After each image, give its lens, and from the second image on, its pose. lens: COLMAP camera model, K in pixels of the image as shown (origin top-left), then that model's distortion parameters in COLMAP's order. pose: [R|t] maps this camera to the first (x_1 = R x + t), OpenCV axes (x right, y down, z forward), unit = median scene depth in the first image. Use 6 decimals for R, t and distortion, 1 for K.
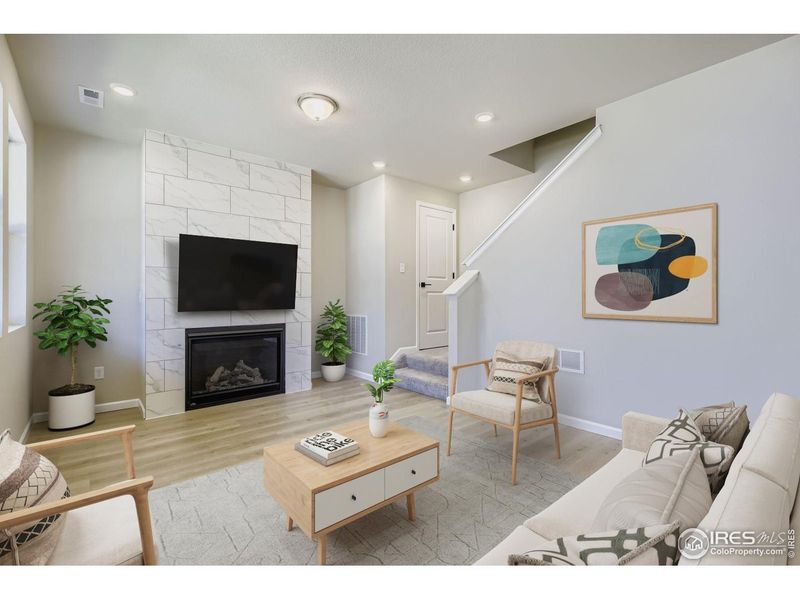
lens RADIAL K [[365.3, 0, 397.2], [0, 365.3, 295.1], [0, 0, 1]] dist [-0.000175, 0.000487]
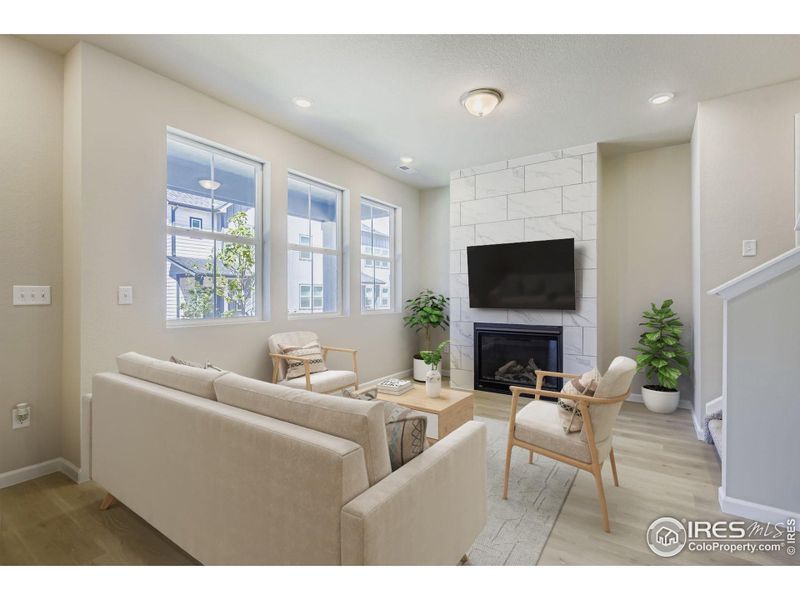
lens RADIAL K [[365.3, 0, 416.8], [0, 365.3, 293.9], [0, 0, 1]] dist [-0.000175, 0.000487]
pose [[0.291314, -0.001691, -0.956626, 0.519427], [-0.002060, 0.999995, -0.002395, -0.000244], [0.956625, 0.002668, 0.291310, 0.440122]]
